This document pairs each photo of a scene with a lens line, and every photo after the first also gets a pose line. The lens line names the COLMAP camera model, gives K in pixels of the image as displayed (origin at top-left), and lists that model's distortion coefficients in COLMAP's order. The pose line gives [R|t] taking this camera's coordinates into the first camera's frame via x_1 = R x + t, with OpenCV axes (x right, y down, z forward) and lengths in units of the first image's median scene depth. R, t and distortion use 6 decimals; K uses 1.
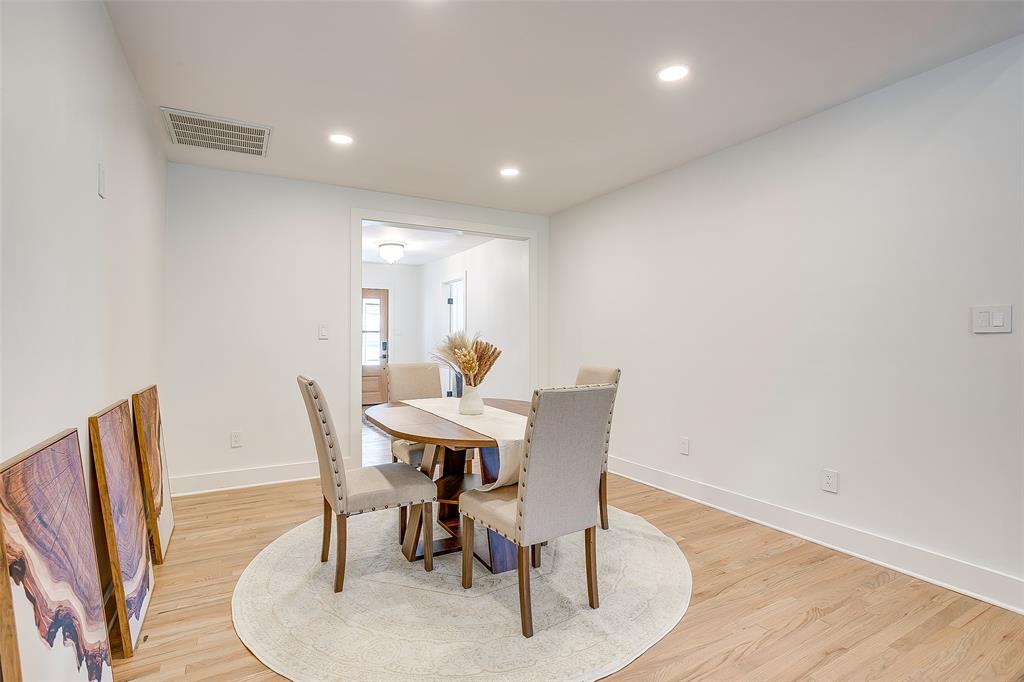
lens RADIAL K [[495.9, 0, 496.2], [0, 495.9, 333.2], [0, 0, 1]] dist [-0.049087, 0.027851]
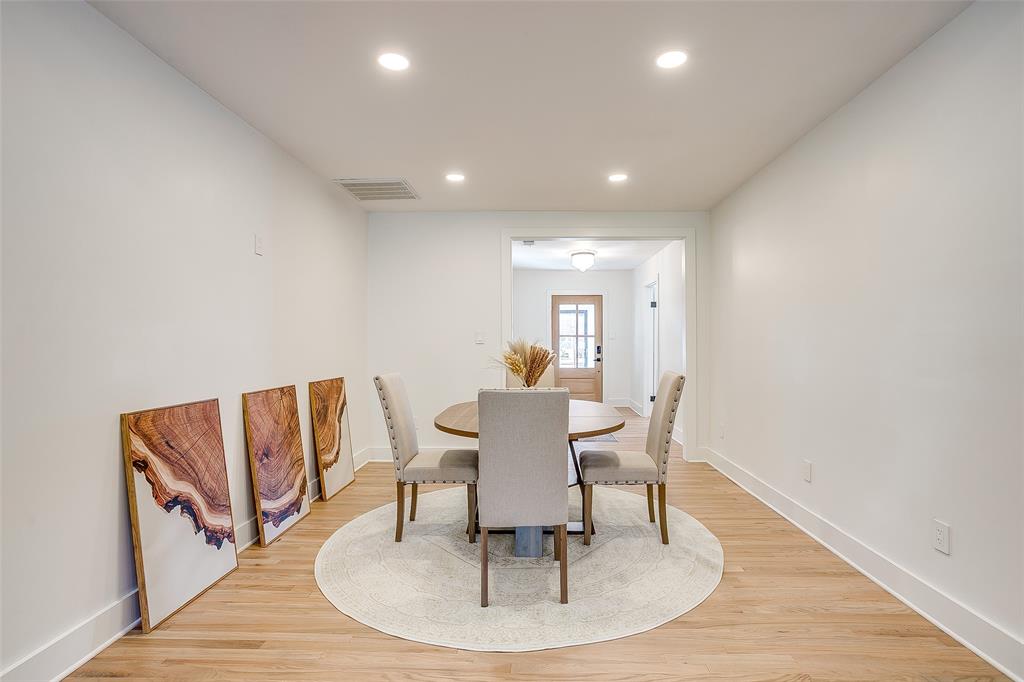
lens RADIAL K [[495.9, 0, 516.6], [0, 495.9, 334.1], [0, 0, 1]] dist [-0.049087, 0.027851]
pose [[0.862024, -0.009415, -0.506781, 0.537745], [0.007056, 0.999953, -0.006574, -0.003807], [0.506819, 0.002091, 0.862050, 0.040597]]
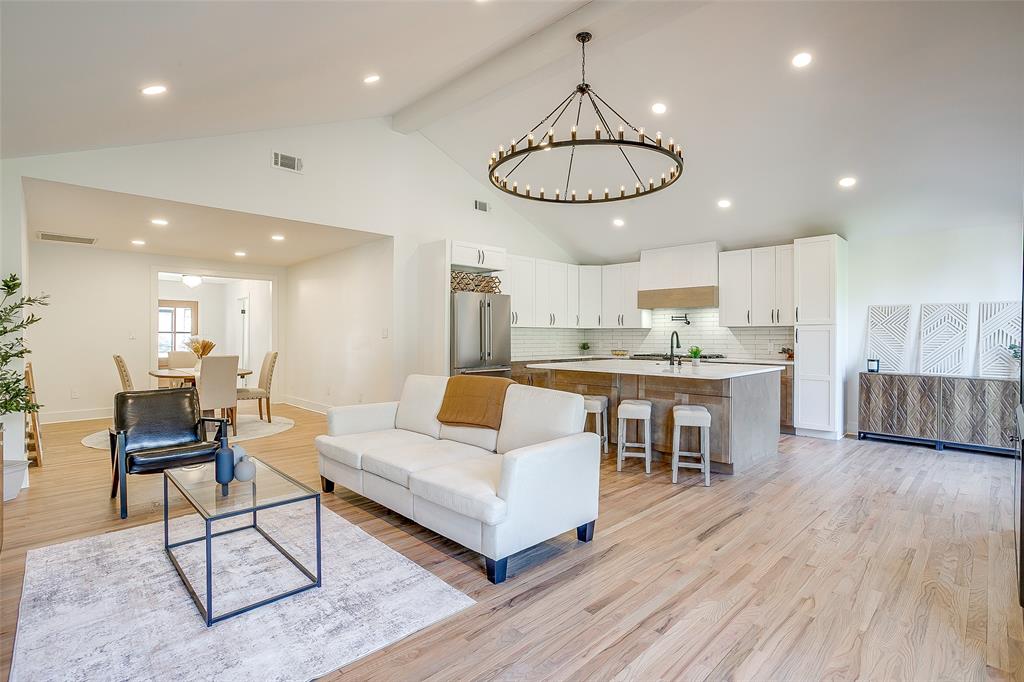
lens RADIAL K [[495.9, 0, 514.5], [0, 495.9, 339.1], [0, 0, 1]] dist [-0.049087, 0.027851]
pose [[0.955435, 0.004097, 0.295172, 0.752337], [-0.008781, 0.999856, 0.014545, -0.040135], [-0.295069, -0.016489, 0.955334, -1.822743]]
